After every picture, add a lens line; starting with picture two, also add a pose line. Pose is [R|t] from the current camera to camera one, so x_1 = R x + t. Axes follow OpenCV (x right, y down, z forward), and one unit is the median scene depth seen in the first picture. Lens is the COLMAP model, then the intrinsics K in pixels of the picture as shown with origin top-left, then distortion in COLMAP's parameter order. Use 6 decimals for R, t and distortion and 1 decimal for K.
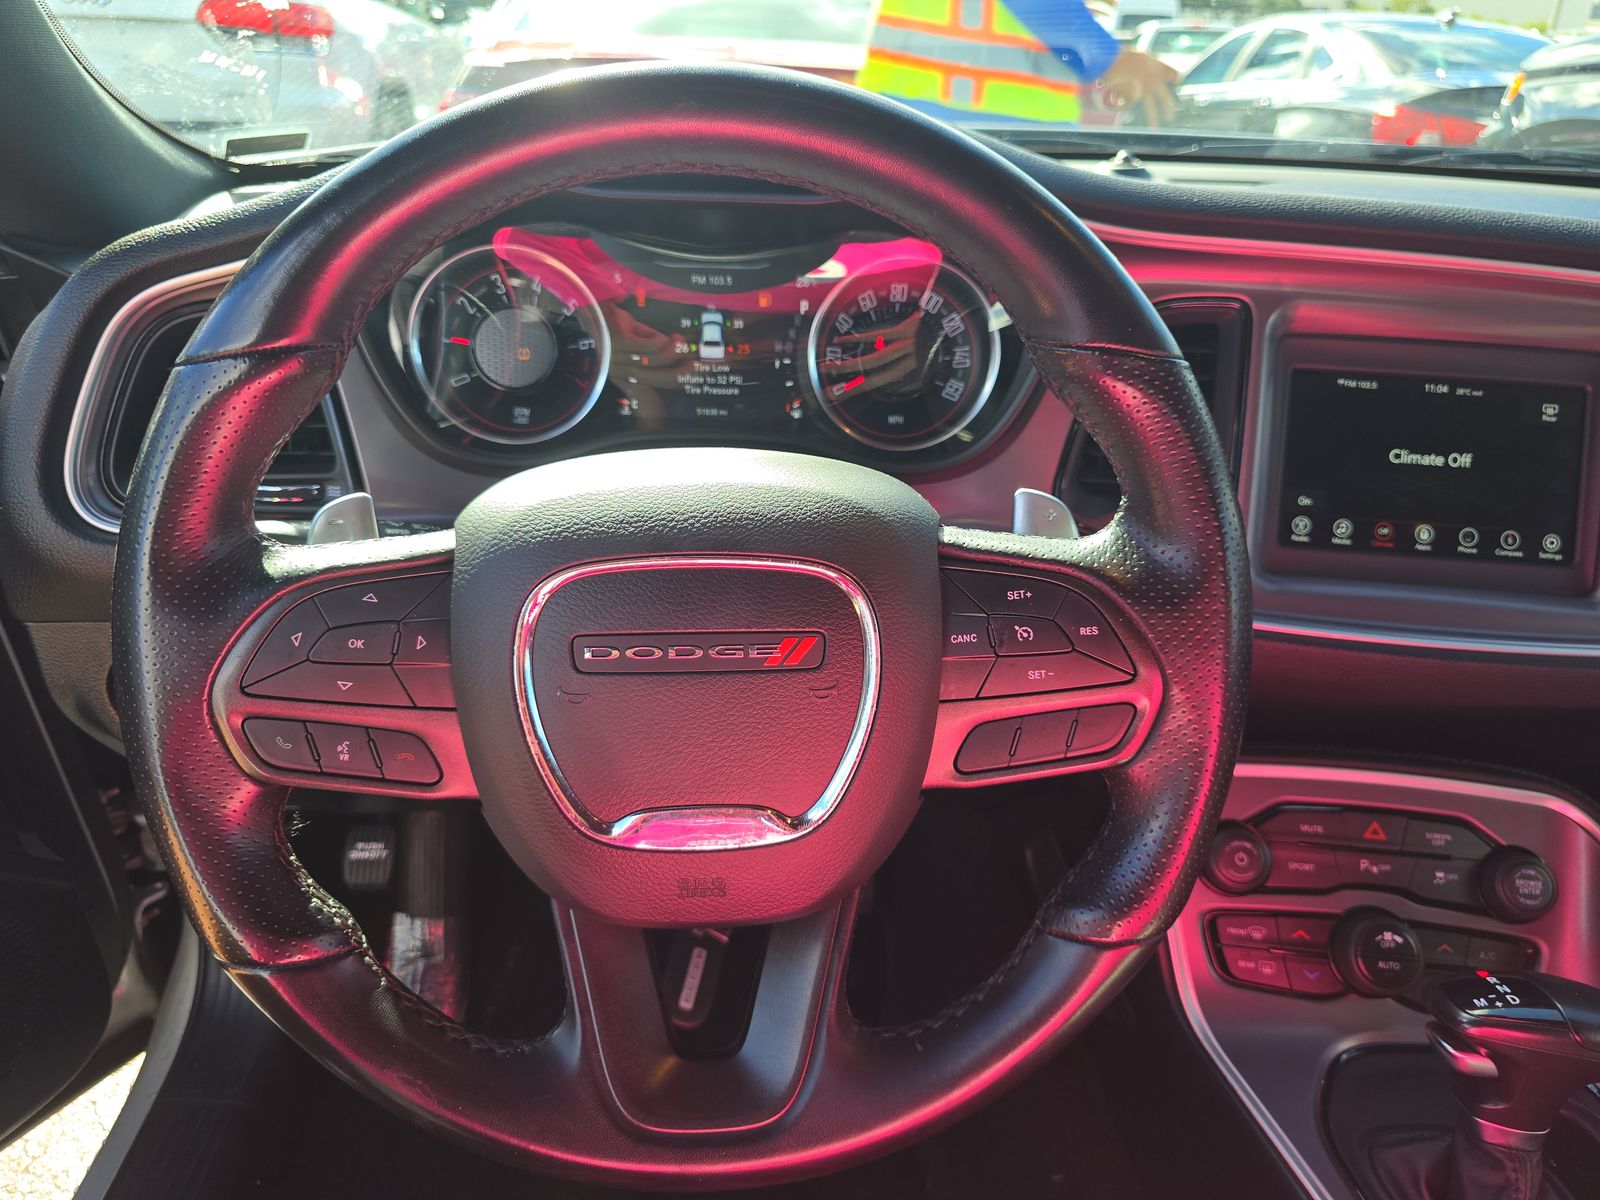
lens RADIAL K [[1103.7, 0, 803.0], [0, 1103.7, 601.2], [0, 0, 1]] dist [0.028072, -0.032360]
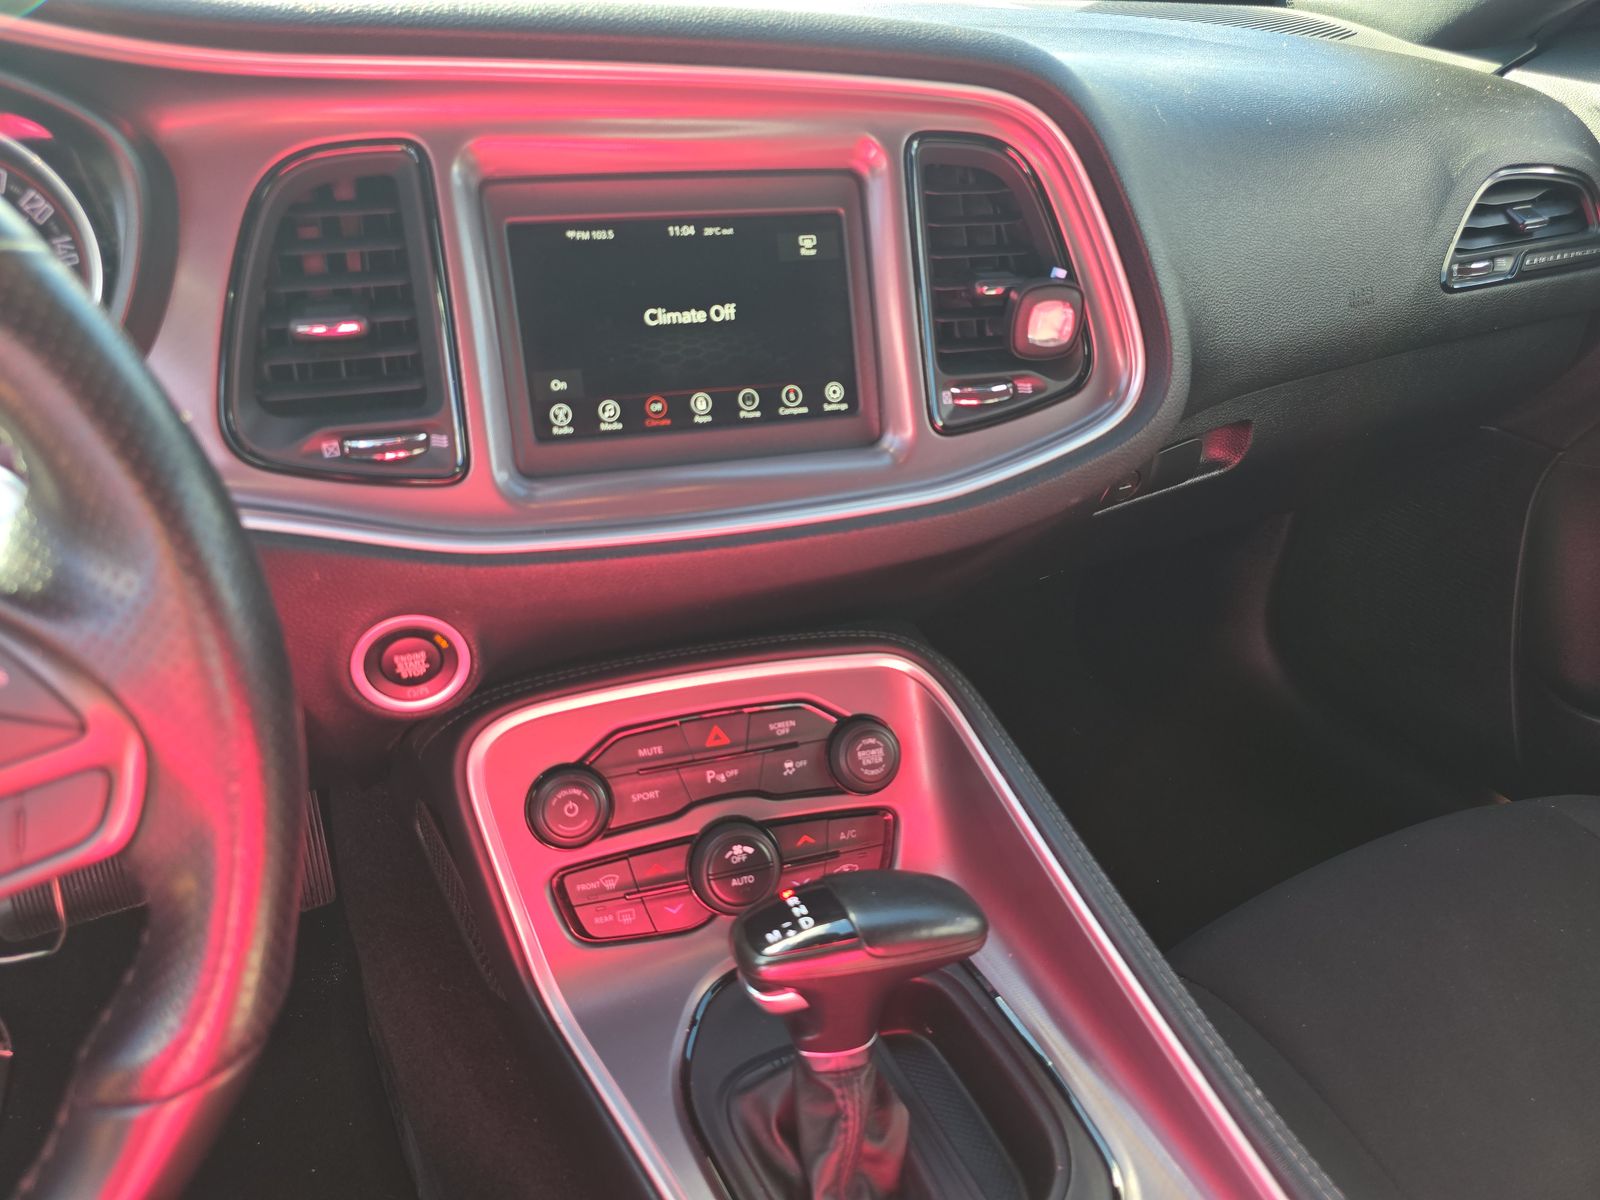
lens RADIAL K [[1103.7, 0, 786.9], [0, 1103.7, 596.6], [0, 0, 1]] dist [0.028072, -0.032360]
pose [[0.923248, -0.209711, 0.321924, 0.310477], [0.168459, 0.974016, 0.151378, -0.032531], [-0.345305, -0.085528, 0.934585, 0.149881]]
